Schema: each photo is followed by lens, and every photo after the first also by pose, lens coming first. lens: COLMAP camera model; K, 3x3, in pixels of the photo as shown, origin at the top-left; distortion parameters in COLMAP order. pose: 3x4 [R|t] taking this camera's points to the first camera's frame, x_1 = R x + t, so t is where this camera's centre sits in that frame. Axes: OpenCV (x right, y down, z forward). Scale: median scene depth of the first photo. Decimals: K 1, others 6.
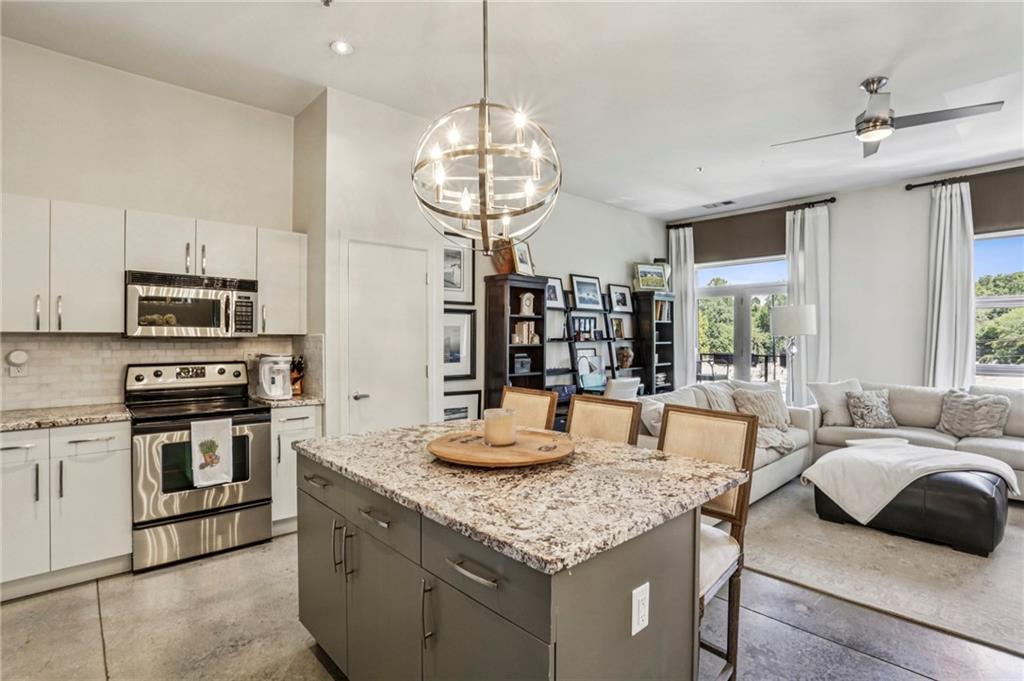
lens RADIAL K [[504.3, 0, 512.6], [0, 504.3, 335.7], [0, 0, 1]] dist [-0.067267, 0.031073]
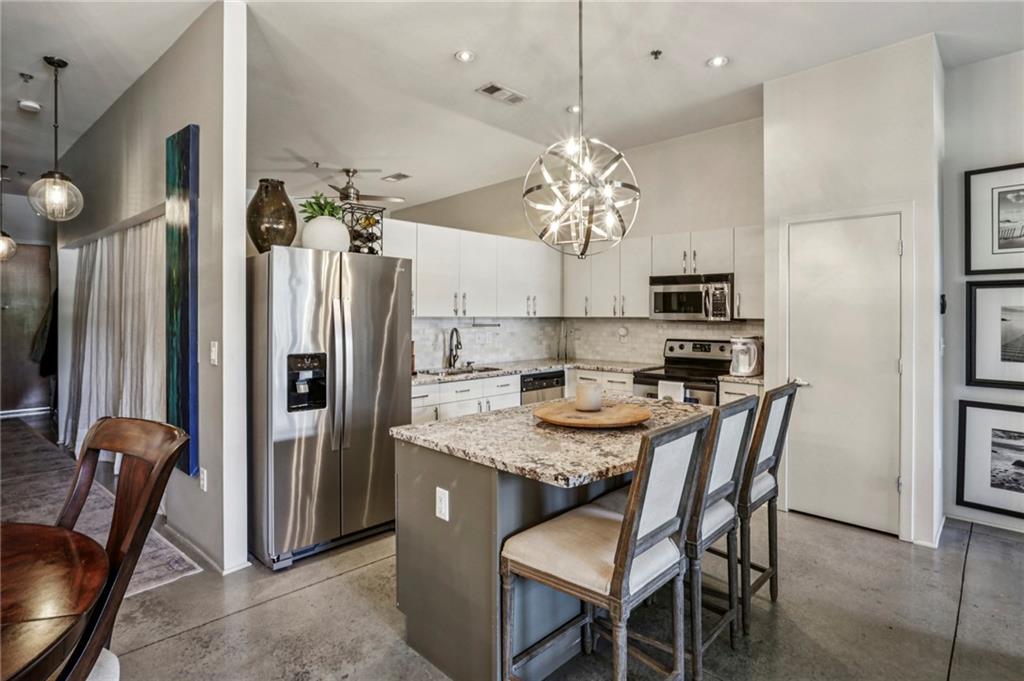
lens RADIAL K [[513.4, 0, 513.5], [0, 513.4, 313.5], [0, 0, 1]] dist [-0.020454, 0.000552]
pose [[0.063788, -0.005047, -0.997951, 0.443024], [-0.002113, 0.999984, -0.005192, -0.005360], [0.997961, 0.002440, 0.063776, 0.269500]]
